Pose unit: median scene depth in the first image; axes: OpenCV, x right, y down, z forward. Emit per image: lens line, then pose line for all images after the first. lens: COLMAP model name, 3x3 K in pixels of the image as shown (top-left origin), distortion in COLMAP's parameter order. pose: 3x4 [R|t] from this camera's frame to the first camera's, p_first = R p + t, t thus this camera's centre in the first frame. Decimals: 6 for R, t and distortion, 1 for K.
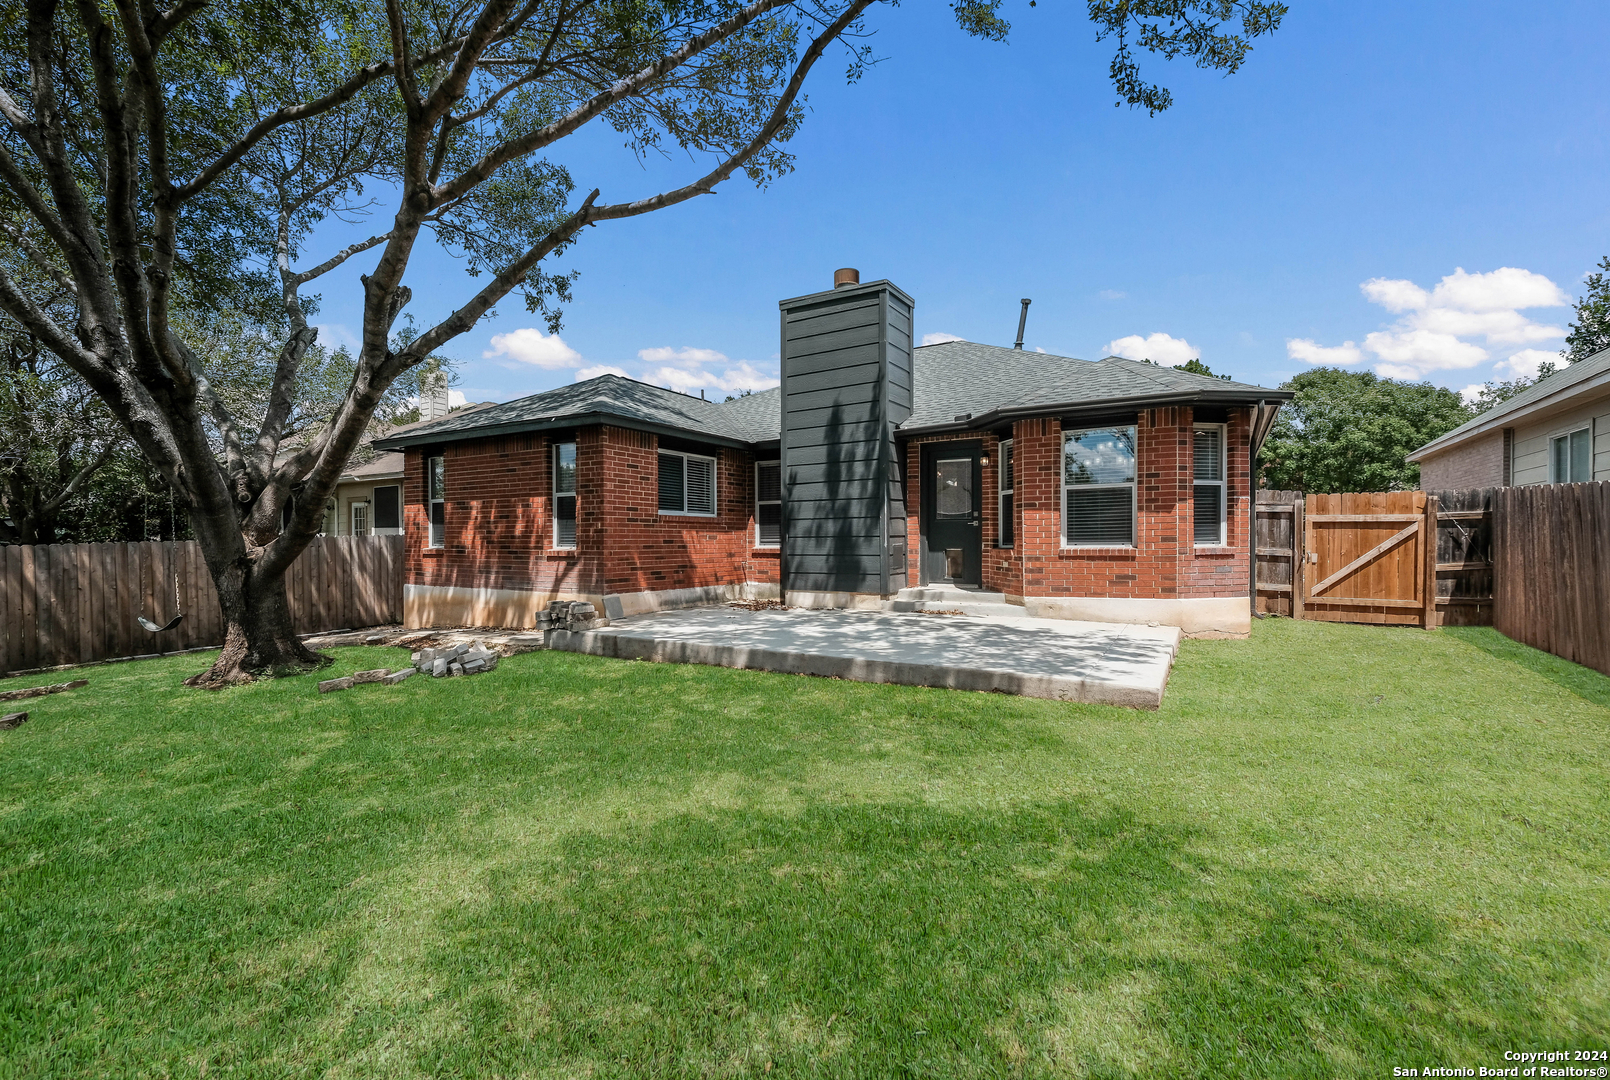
lens RADIAL K [[692.4, 0, 805.0], [0, 692.4, 547.4], [0, 0, 1]] dist [0.001510, -0.001067]
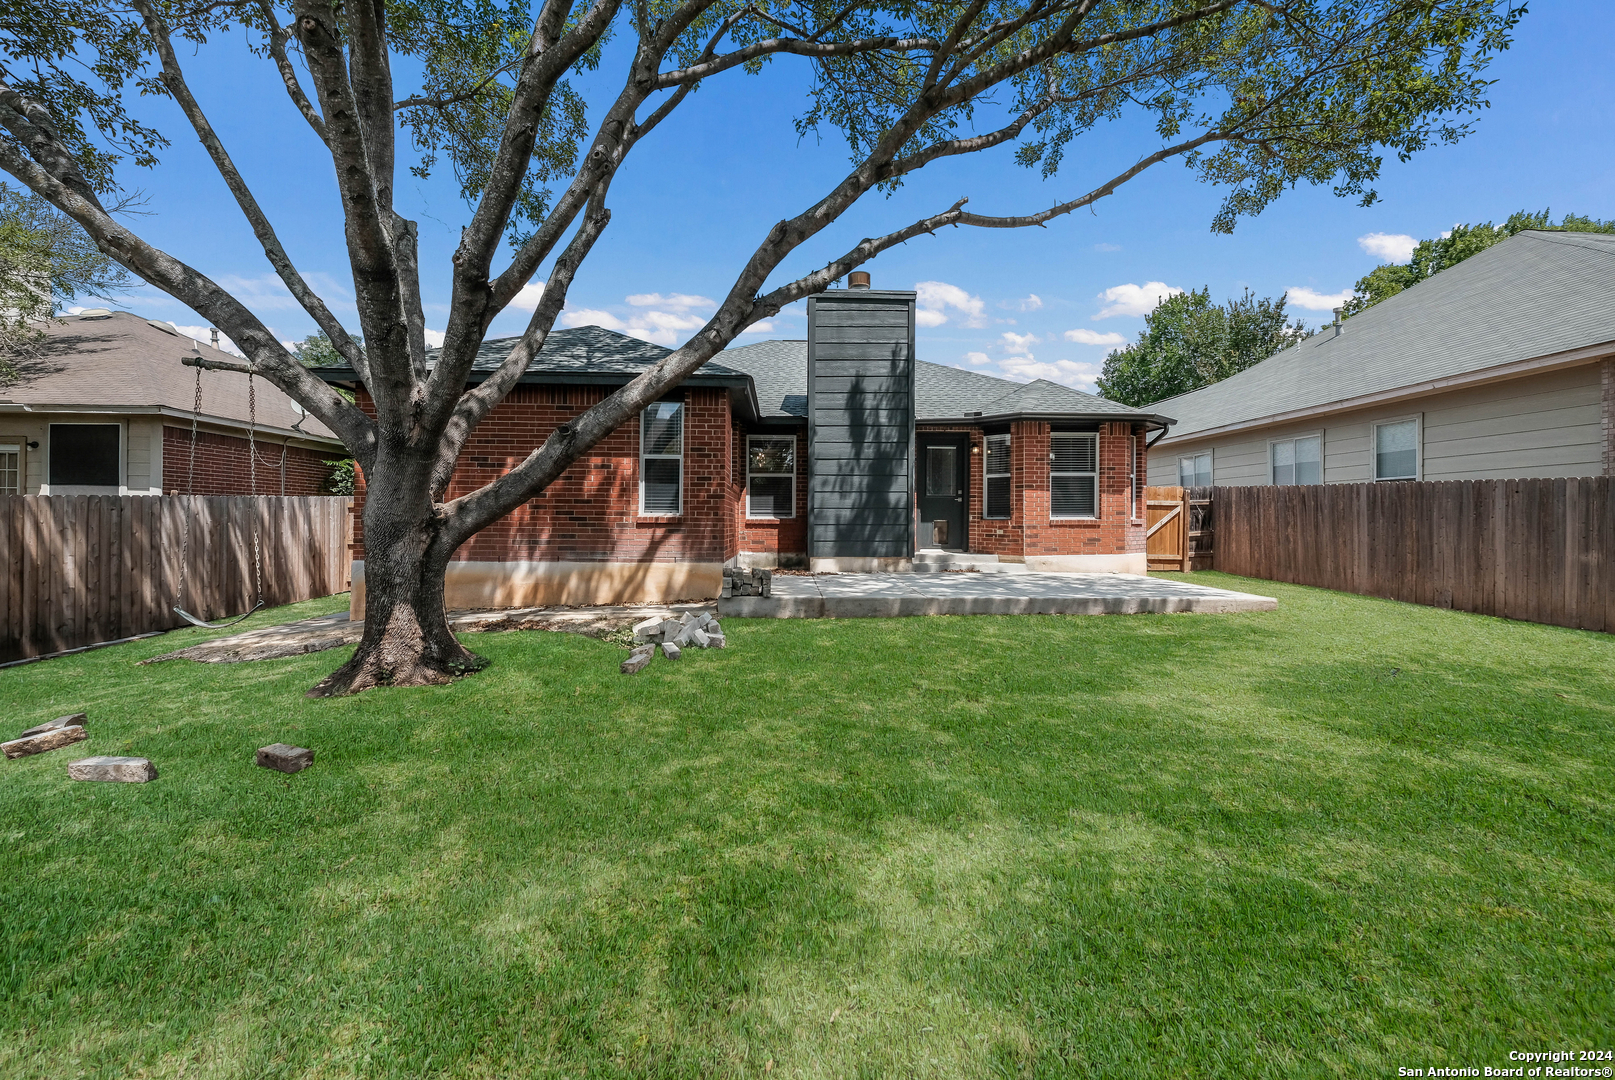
lens RADIAL K [[694.5, 0, 802.6], [0, 694.5, 511.7], [0, 0, 1]] dist [0.001510, -0.001067]
pose [[0.841790, 0.017481, 0.539522, -0.722541], [-0.003751, 0.999641, -0.026536, 0.022777], [-0.539792, 0.020314, 0.841553, 0.118705]]
